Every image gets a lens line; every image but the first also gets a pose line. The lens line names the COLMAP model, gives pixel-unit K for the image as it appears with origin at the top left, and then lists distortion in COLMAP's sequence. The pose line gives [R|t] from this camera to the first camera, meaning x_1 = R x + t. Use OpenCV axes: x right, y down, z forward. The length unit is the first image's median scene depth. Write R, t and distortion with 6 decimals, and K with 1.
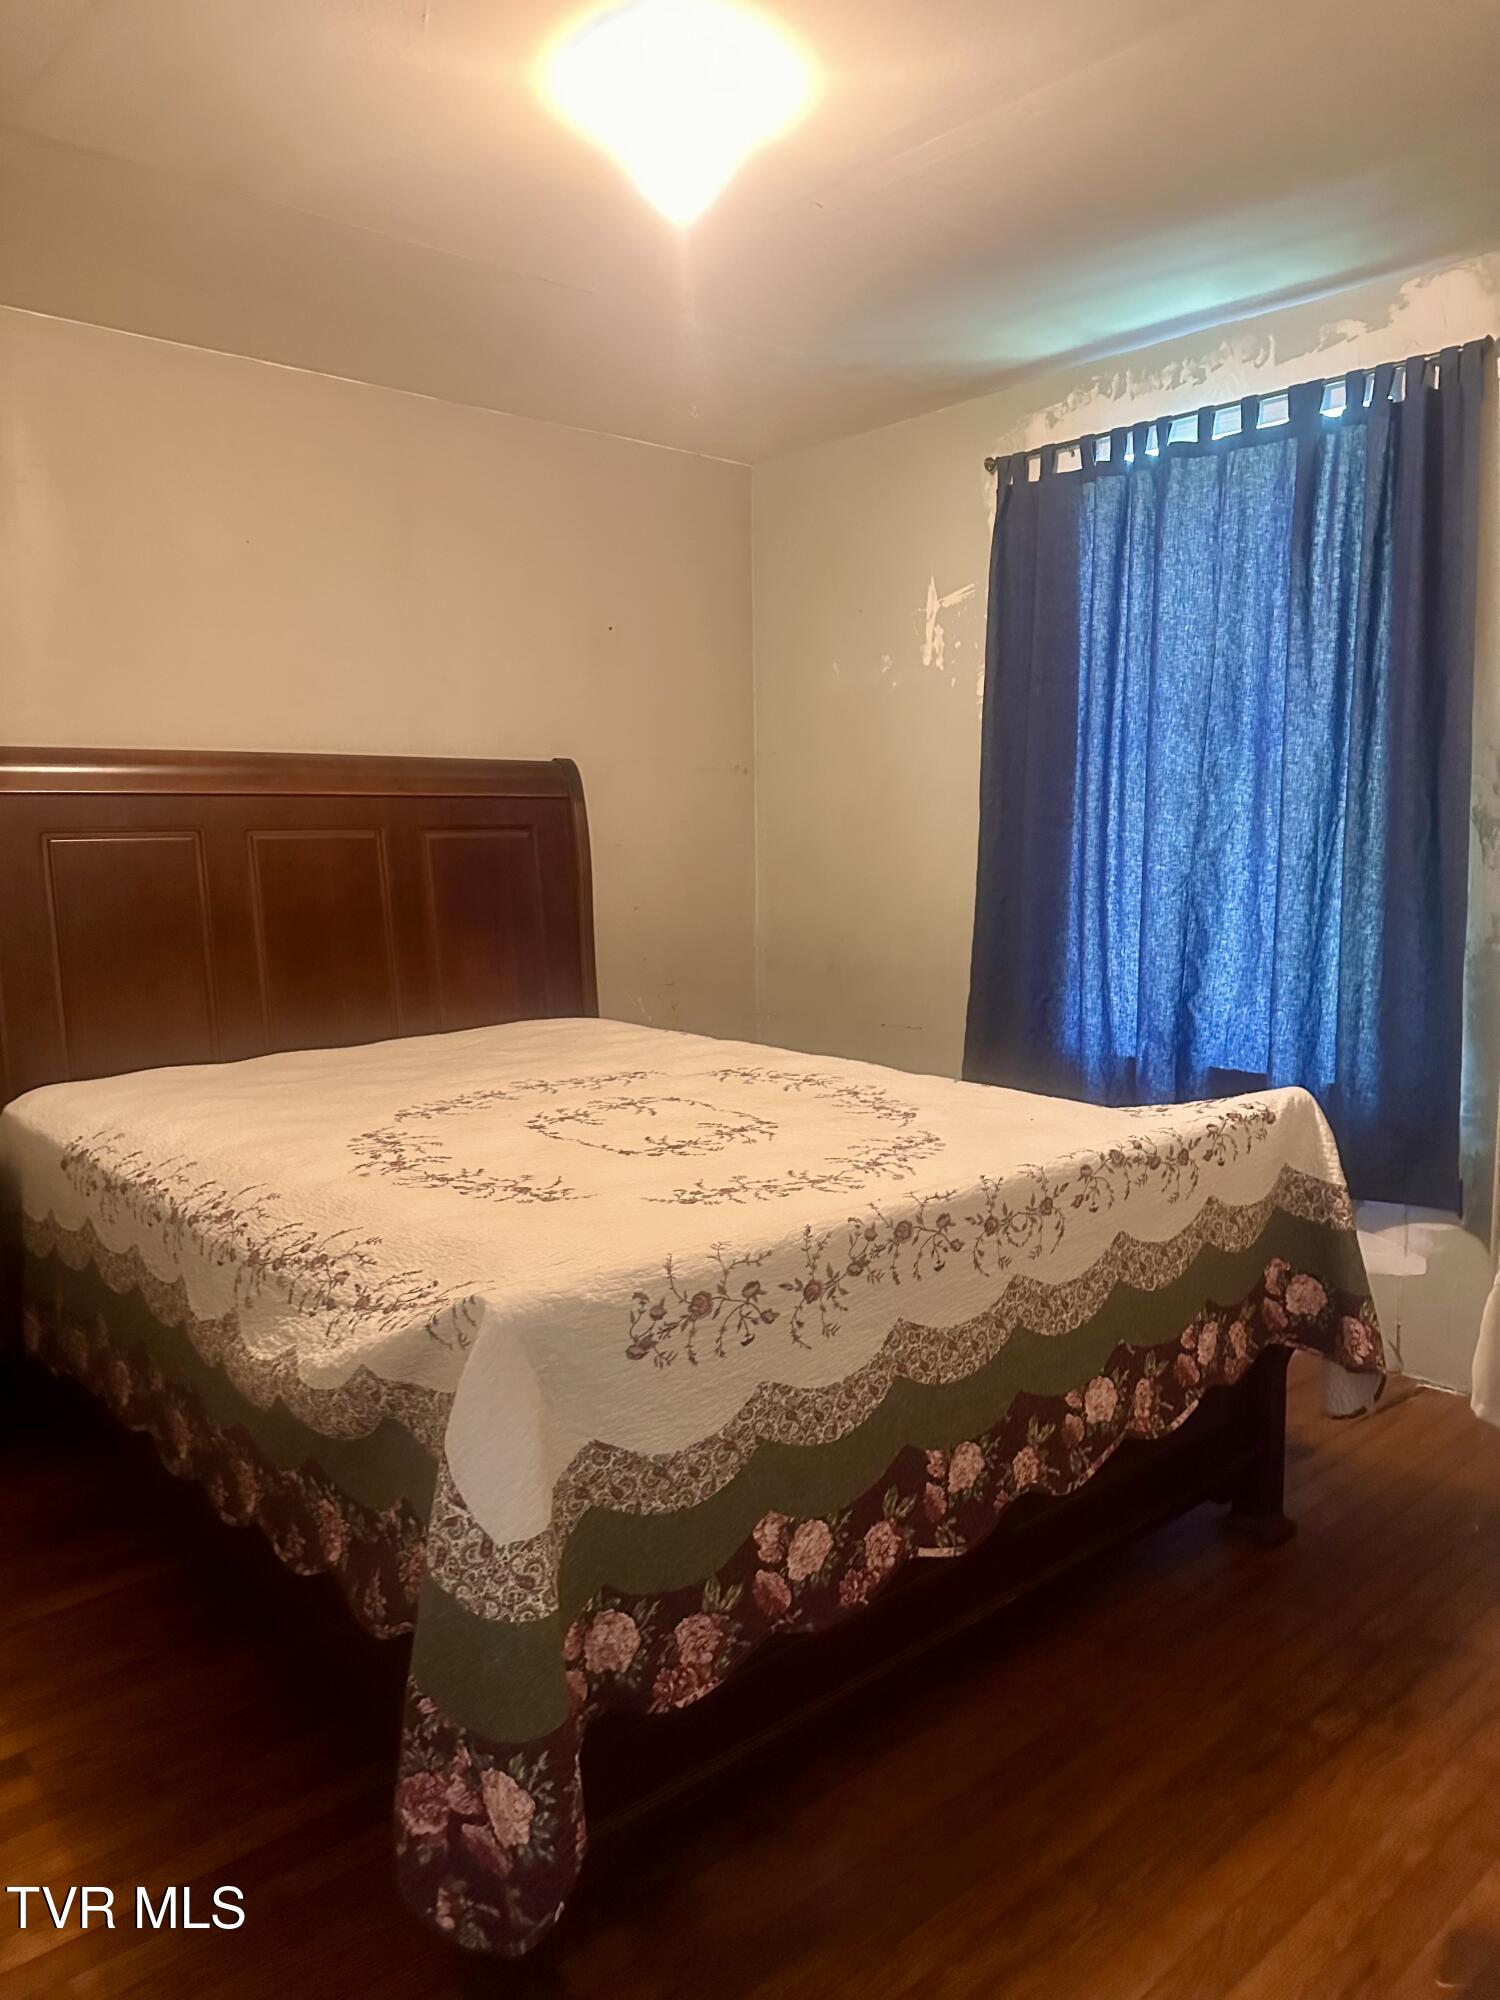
lens RADIAL K [[1401.8, 0, 778.4], [0, 1401.8, 1033.9], [0, 0, 1]] dist [0.153793, -0.285872]
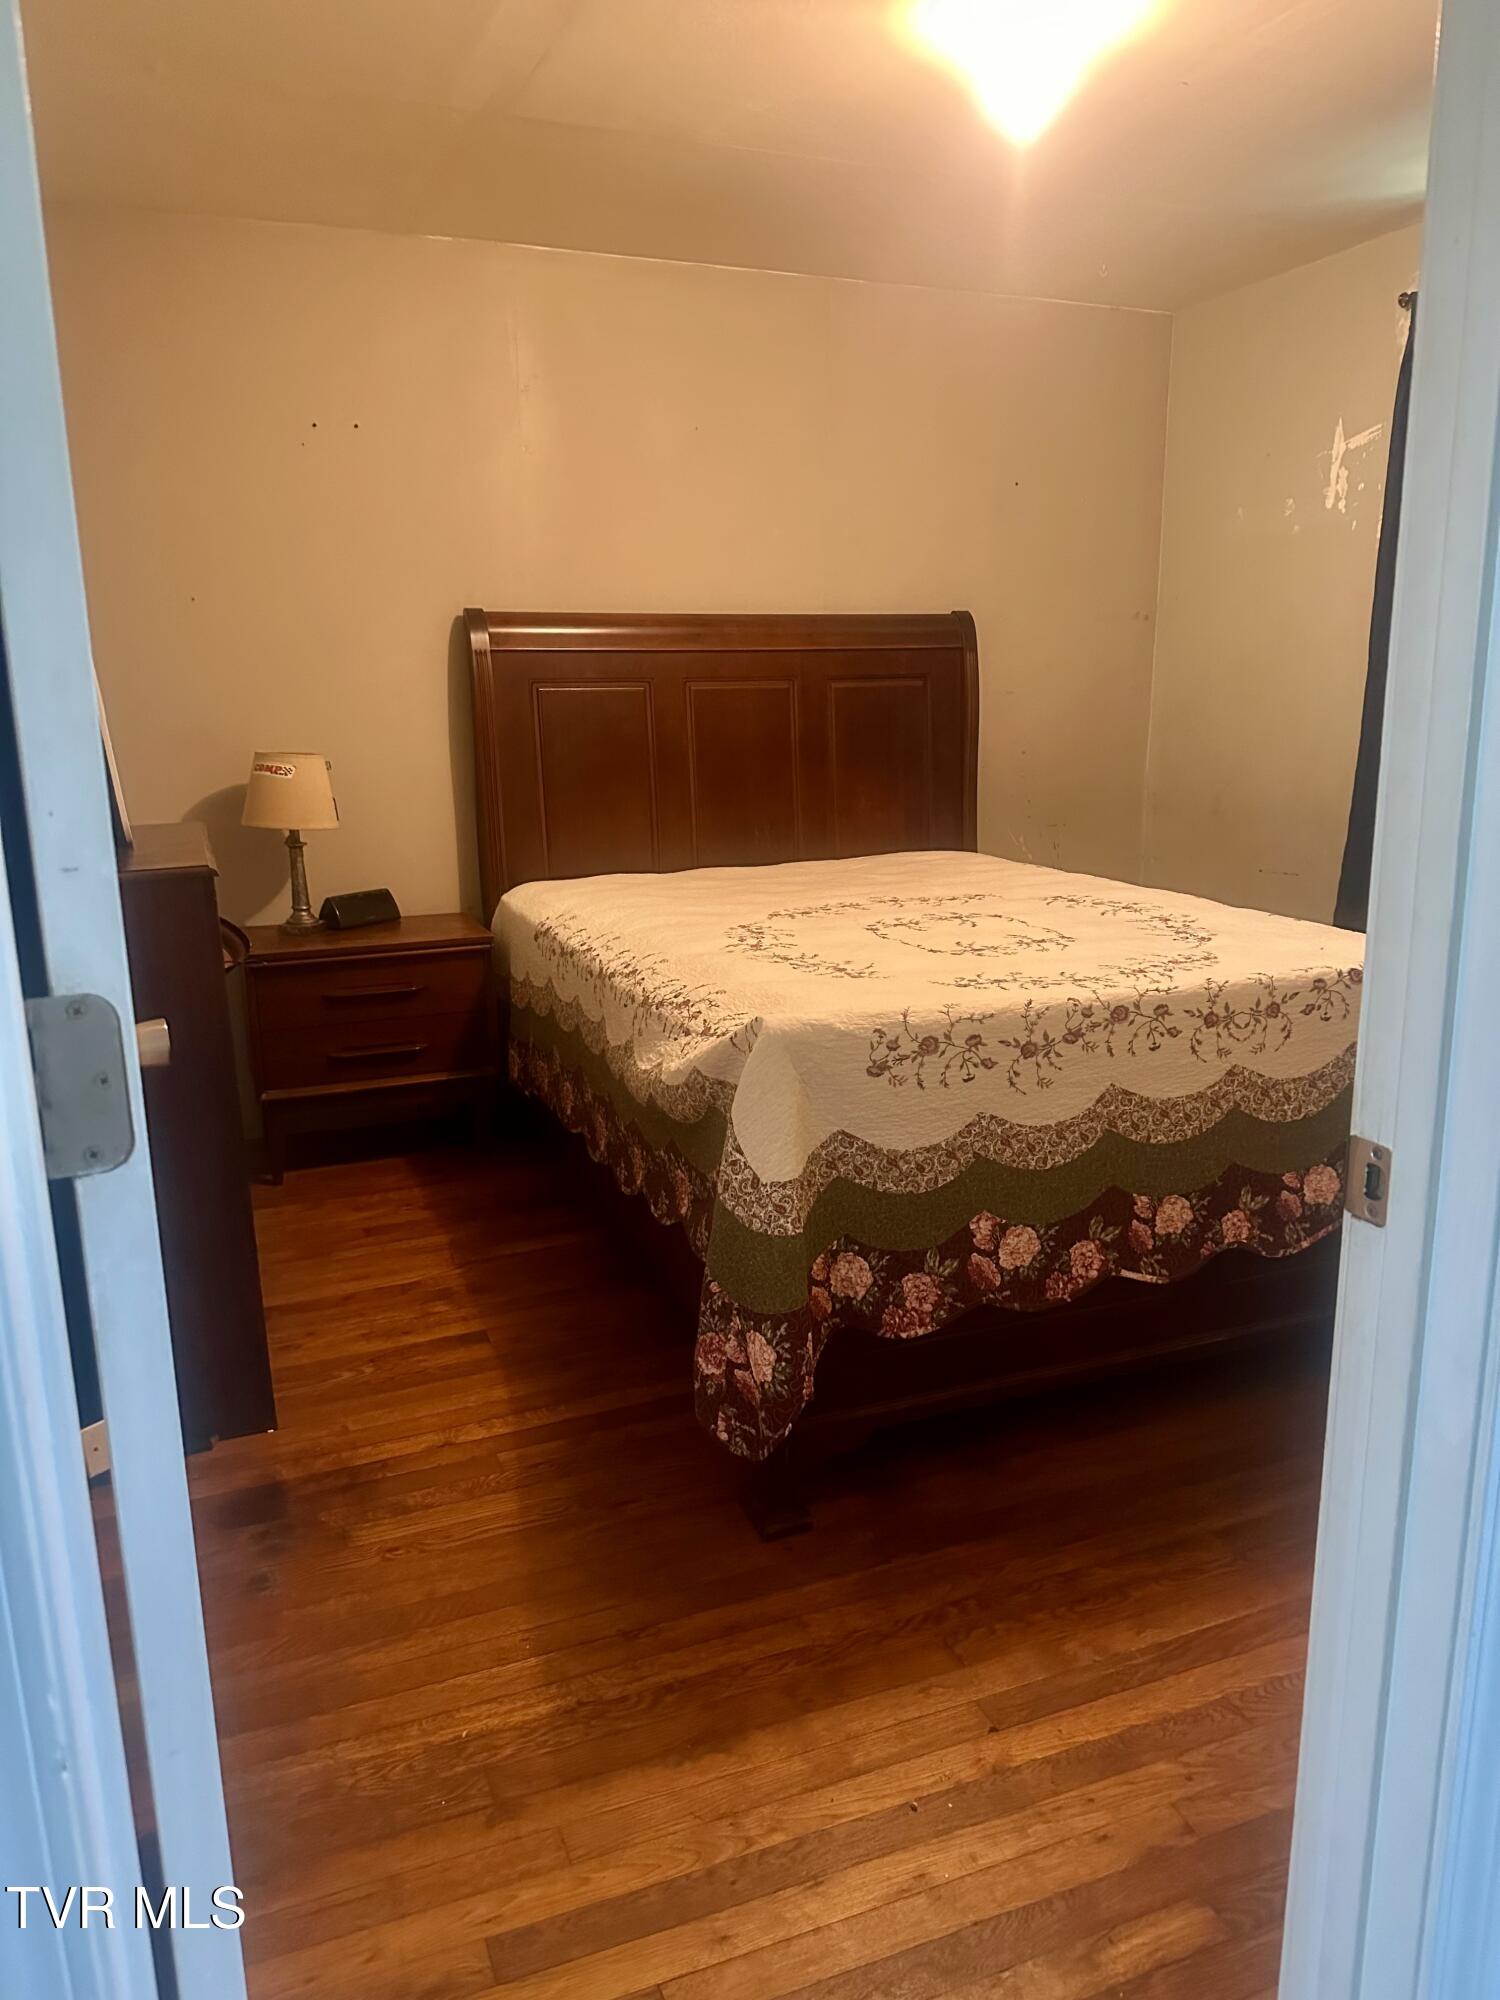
lens RADIAL K [[1401.8, 0, 778.4], [0, 1401.8, 1033.9], [0, 0, 1]] dist [0.153793, -0.285872]
pose [[0.945919, 0.079489, -0.314514, 0.184130], [-0.047005, 0.992868, 0.109565, 0.034692], [0.320980, -0.088856, 0.942908, -0.240235]]
